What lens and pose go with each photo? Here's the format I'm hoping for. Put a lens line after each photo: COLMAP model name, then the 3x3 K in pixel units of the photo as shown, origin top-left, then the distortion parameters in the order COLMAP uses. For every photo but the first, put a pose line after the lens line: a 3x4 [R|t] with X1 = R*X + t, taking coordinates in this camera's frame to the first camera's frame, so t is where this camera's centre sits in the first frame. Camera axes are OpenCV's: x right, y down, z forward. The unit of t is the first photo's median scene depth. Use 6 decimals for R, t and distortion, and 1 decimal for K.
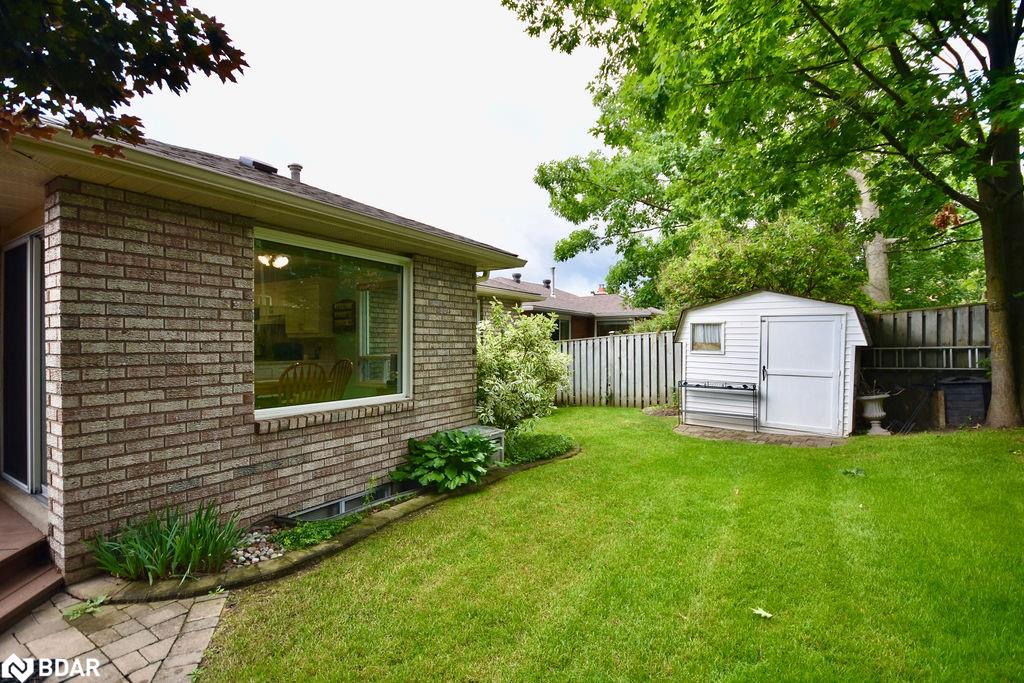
lens RADIAL K [[466.8, 0, 517.4], [0, 466.8, 344.5], [0, 0, 1]] dist [0.000936, -0.000671]
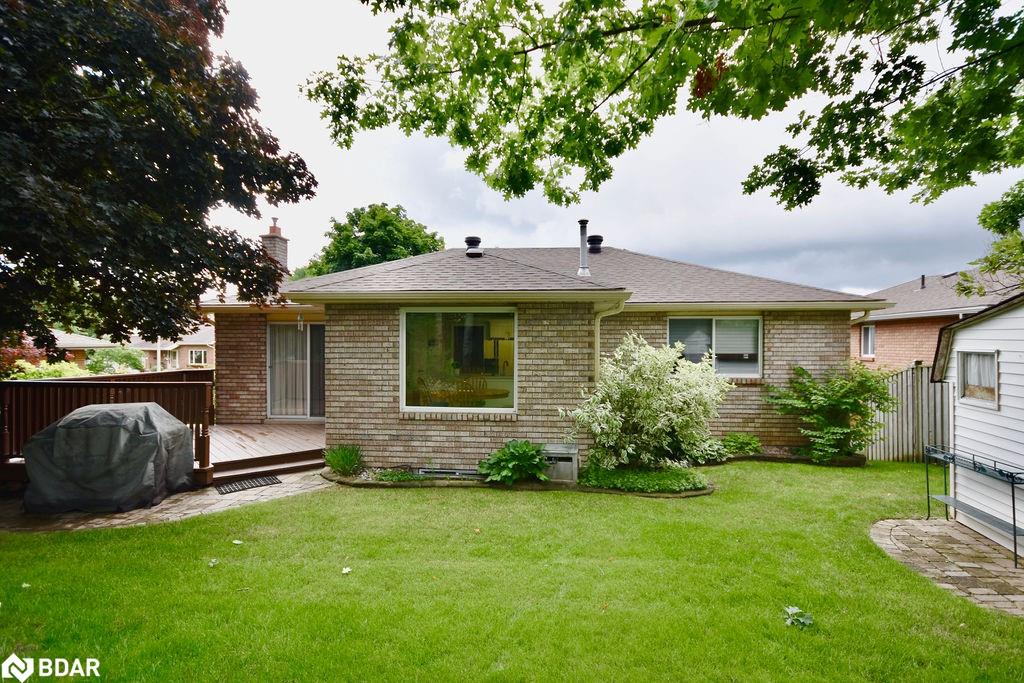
lens RADIAL K [[515.1, 0, 517.2], [0, 515.1, 346.5], [0, 0, 1]] dist [0.009004, -0.001550]
pose [[0.473090, 0.006253, -0.880992, 1.026391], [-0.006357, 0.999973, 0.003684, -0.075293], [0.880991, 0.003857, 0.473117, 0.305156]]
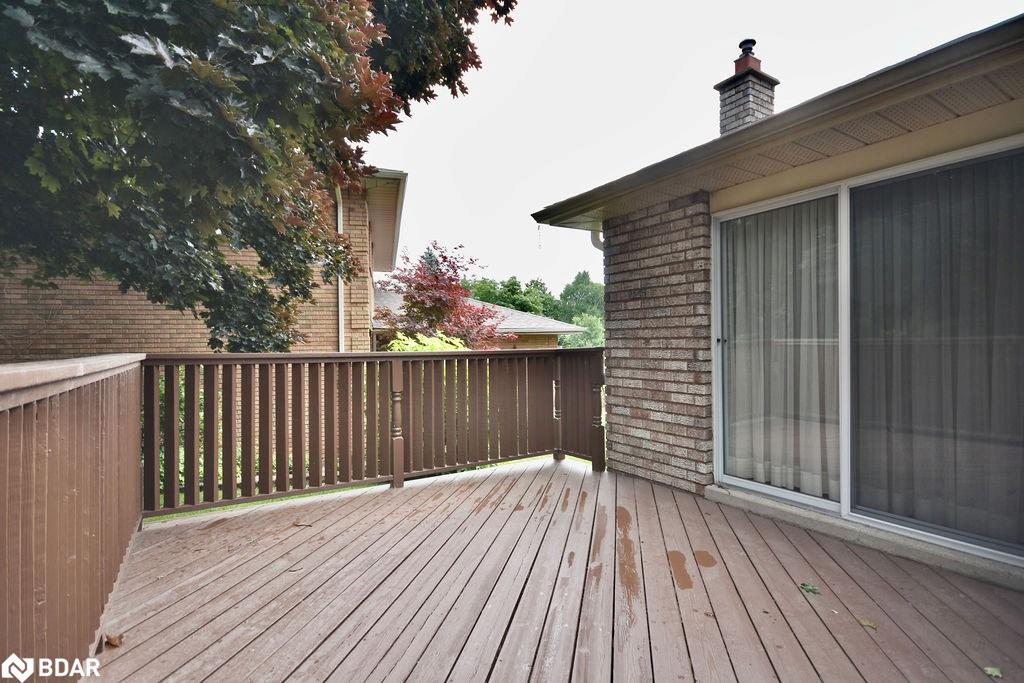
lens RADIAL K [[490.7, 0, 512.6], [0, 490.7, 343.9], [0, 0, 1]] dist [0.000588, -0.001178]
pose [[-0.420913, 0.004859, -0.907088, -0.400863], [0.003970, 0.999986, 0.003514, 0.015686], [0.907092, -0.002122, -0.420927, 0.428640]]
